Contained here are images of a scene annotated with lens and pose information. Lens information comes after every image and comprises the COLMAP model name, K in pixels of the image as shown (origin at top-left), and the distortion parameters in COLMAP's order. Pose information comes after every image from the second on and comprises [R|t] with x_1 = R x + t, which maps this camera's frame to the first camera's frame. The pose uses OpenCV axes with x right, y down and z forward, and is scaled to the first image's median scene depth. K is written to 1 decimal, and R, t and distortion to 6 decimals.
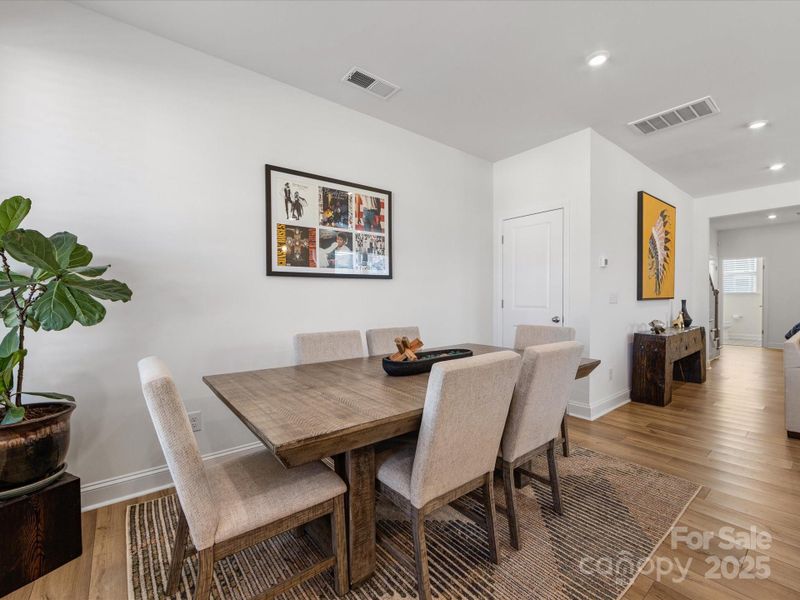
lens RADIAL K [[353.4, 0, 394.3], [0, 353.4, 299.2], [0, 0, 1]] dist [-0.003681, 0.000470]
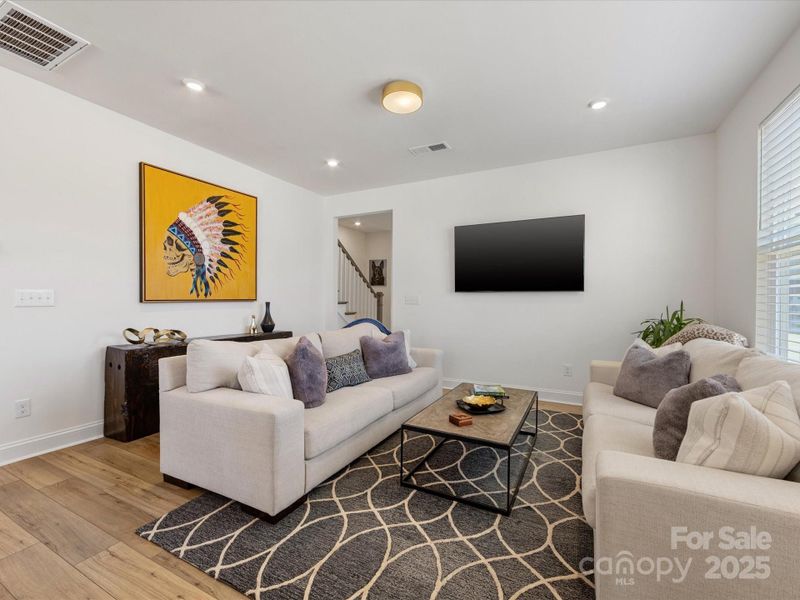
lens RADIAL K [[353.4, 0, 392.7], [0, 353.4, 300.2], [0, 0, 1]] dist [-0.003681, 0.000470]
pose [[0.913852, 0.005974, 0.406004, 1.315928], [-0.006032, 0.999981, -0.001137, -0.006733], [-0.406004, -0.001410, 0.913870, 0.092741]]
